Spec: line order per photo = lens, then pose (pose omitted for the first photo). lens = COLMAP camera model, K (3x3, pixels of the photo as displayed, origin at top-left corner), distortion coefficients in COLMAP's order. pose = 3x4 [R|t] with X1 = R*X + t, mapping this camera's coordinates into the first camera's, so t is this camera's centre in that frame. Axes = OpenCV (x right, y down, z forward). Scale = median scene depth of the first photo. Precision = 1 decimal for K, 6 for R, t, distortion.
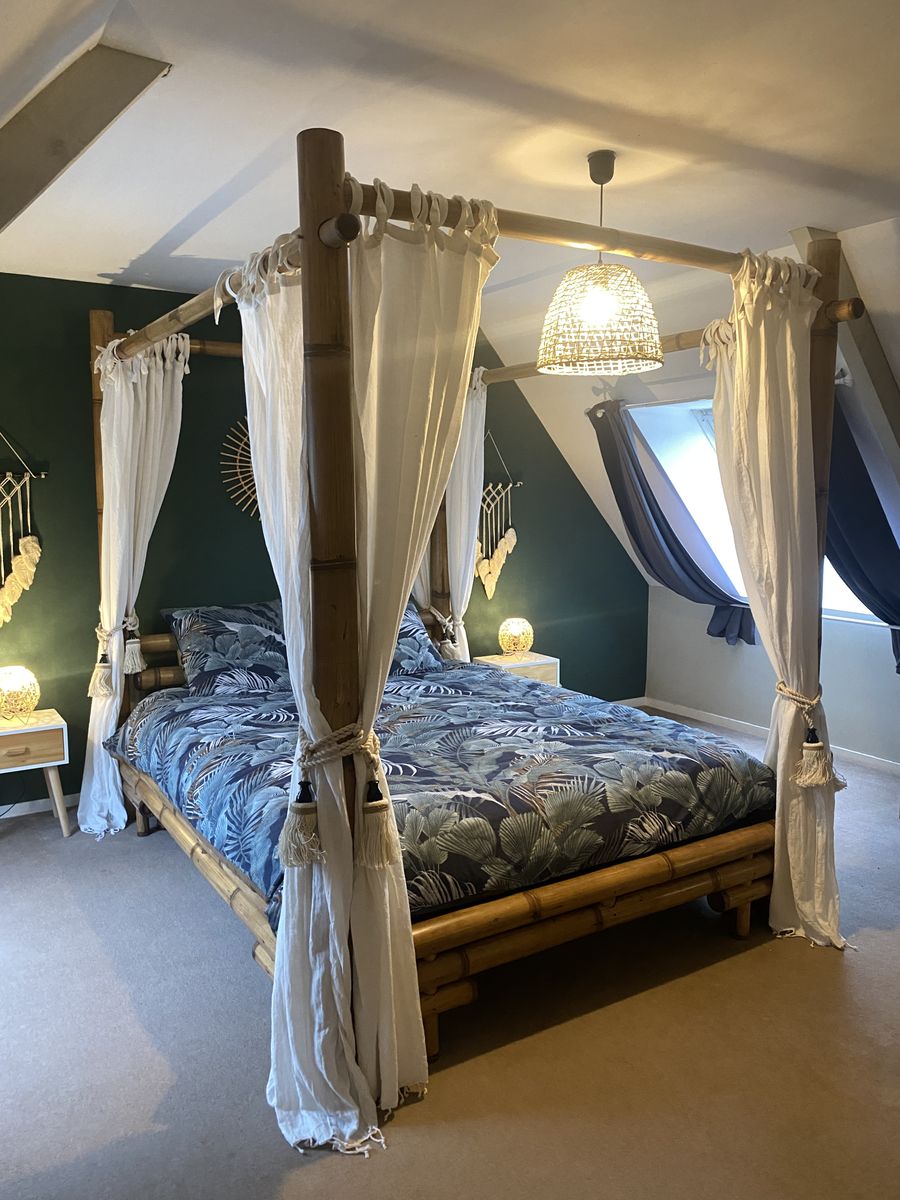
lens RADIAL K [[913.8, 0, 450.0], [0, 913.8, 600.0], [0, 0, 1]] dist [0.024663, -0.007116]
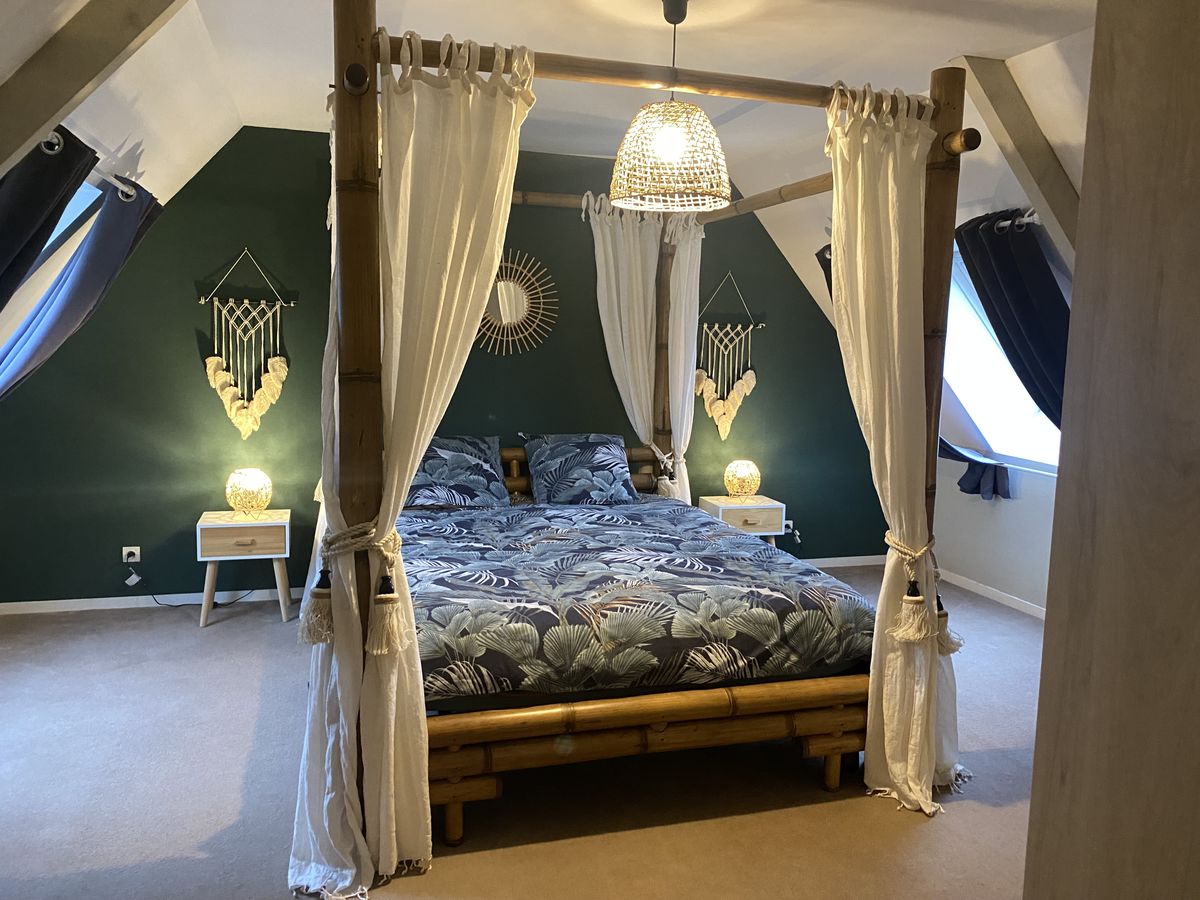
lens RADIAL K [[913.8, 0, 600.7], [0, 913.8, 441.9], [0, 0, 1]] dist [0.024663, -0.007116]
pose [[0.966846, 0.058955, -0.248462, 0.309165], [-0.060239, 0.998181, 0.002436, 0.012889], [0.248153, 0.012612, 0.968639, -0.005574]]
